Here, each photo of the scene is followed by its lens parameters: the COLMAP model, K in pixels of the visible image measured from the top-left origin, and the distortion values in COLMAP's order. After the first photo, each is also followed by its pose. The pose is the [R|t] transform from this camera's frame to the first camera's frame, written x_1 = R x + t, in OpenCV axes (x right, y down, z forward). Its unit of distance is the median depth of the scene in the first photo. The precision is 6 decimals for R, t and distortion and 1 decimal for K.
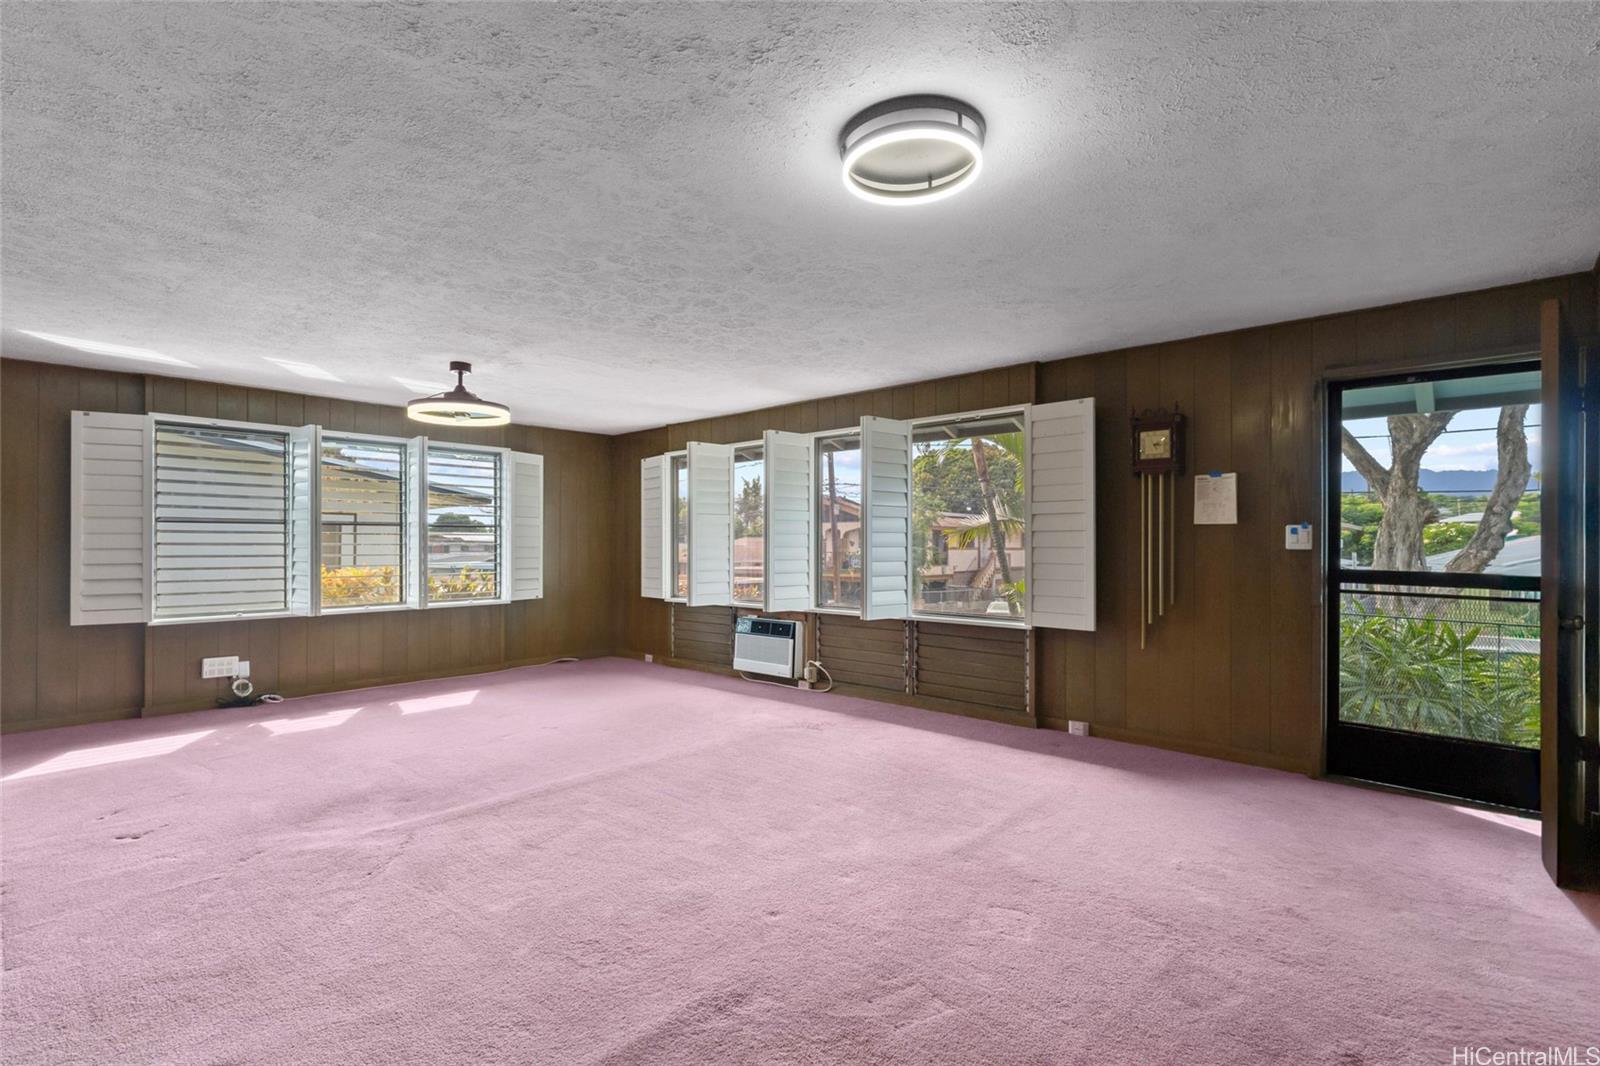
lens RADIAL K [[735.5, 0, 799.0], [0, 735.5, 538.1], [0, 0, 1]] dist [0.006250, 0.001098]
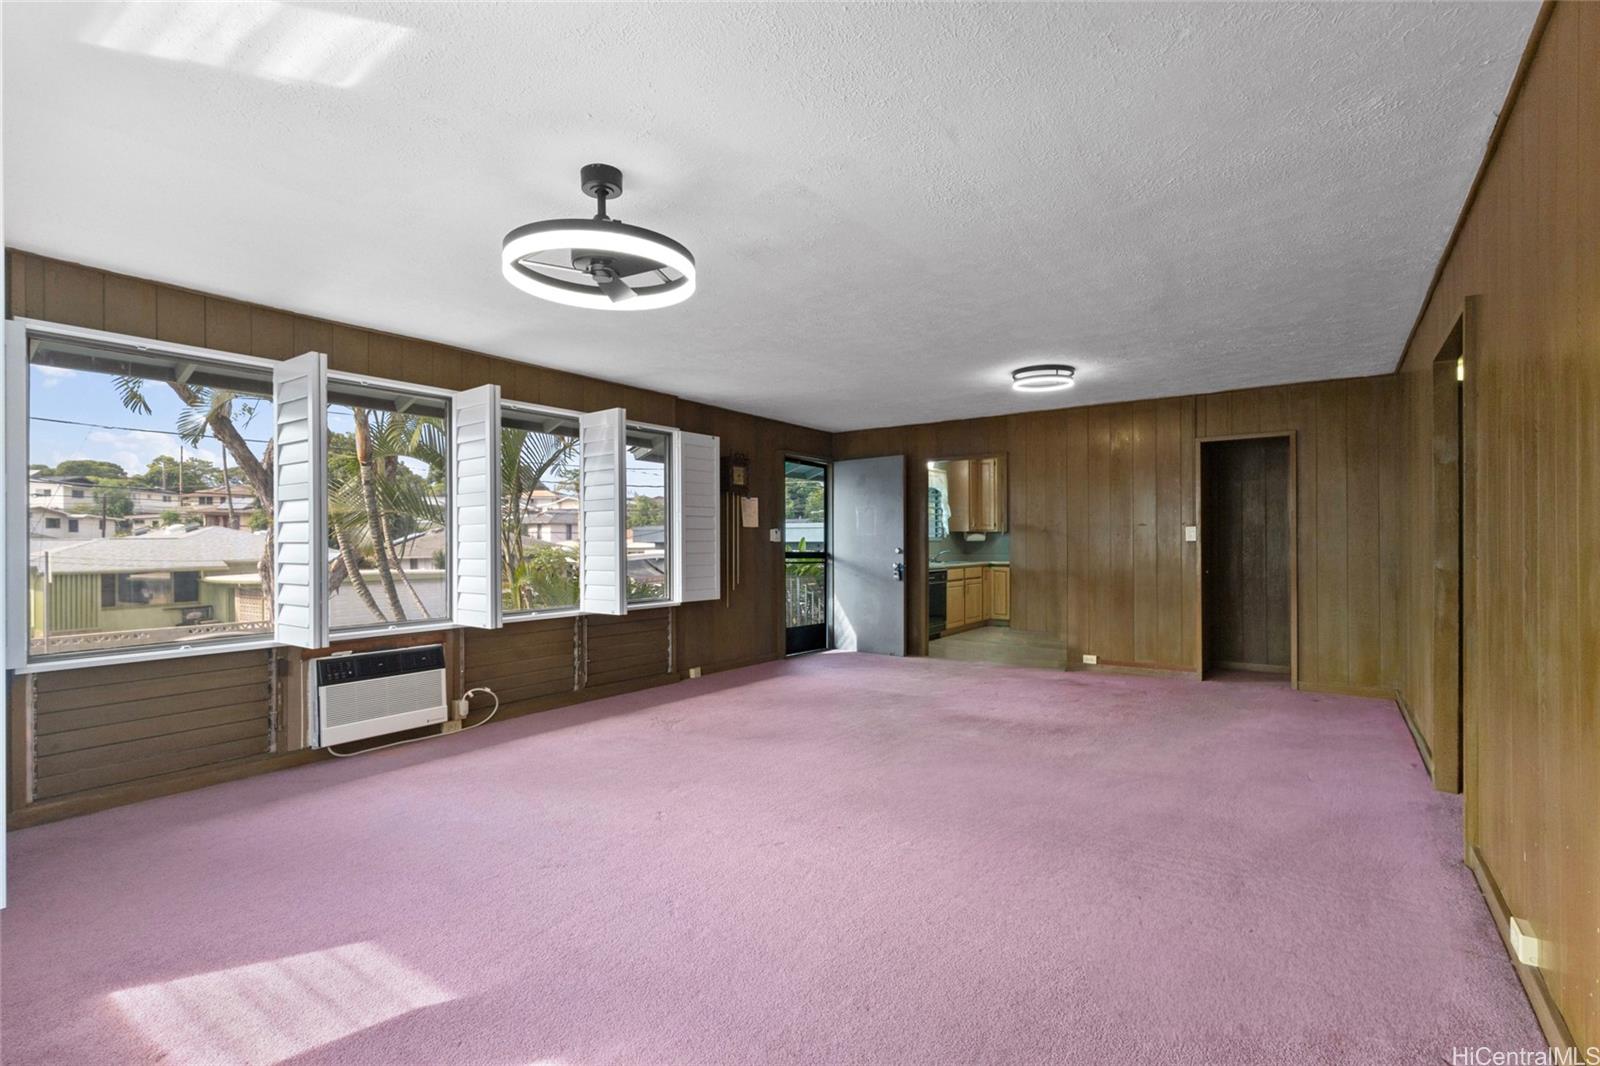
lens RADIAL K [[735.5, 0, 814.1], [0, 735.5, 542.7], [0, 0, 1]] dist [0.006250, 0.001098]
pose [[-0.131751, 0.005084, 0.991270, -0.907755], [-0.004463, 0.999974, -0.005721, 0.020429], [-0.991273, -0.005178, -0.131725, 0.864332]]
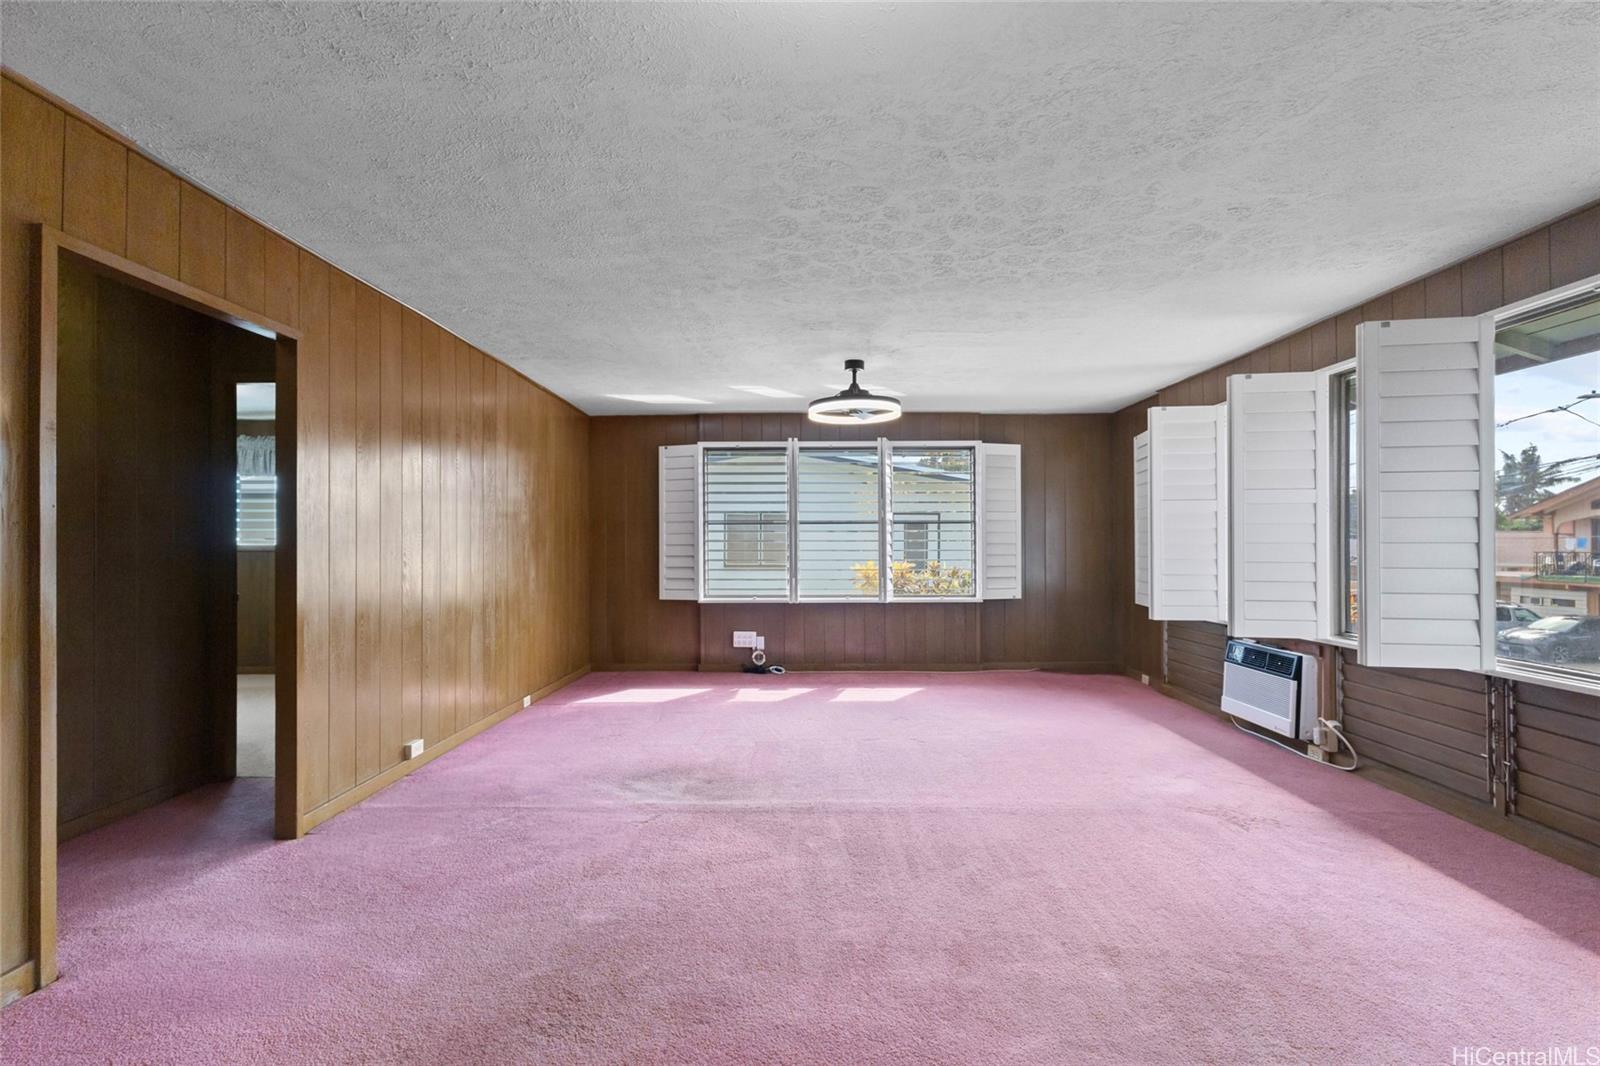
lens RADIAL K [[735.5, 0, 793.0], [0, 735.5, 538.9], [0, 0, 1]] dist [0.006250, 0.001098]
pose [[0.667413, -0.005083, -0.744671, 0.219094], [0.010160, 0.999946, 0.002280, 0.002322], [0.744619, -0.009087, 0.667428, 0.248063]]
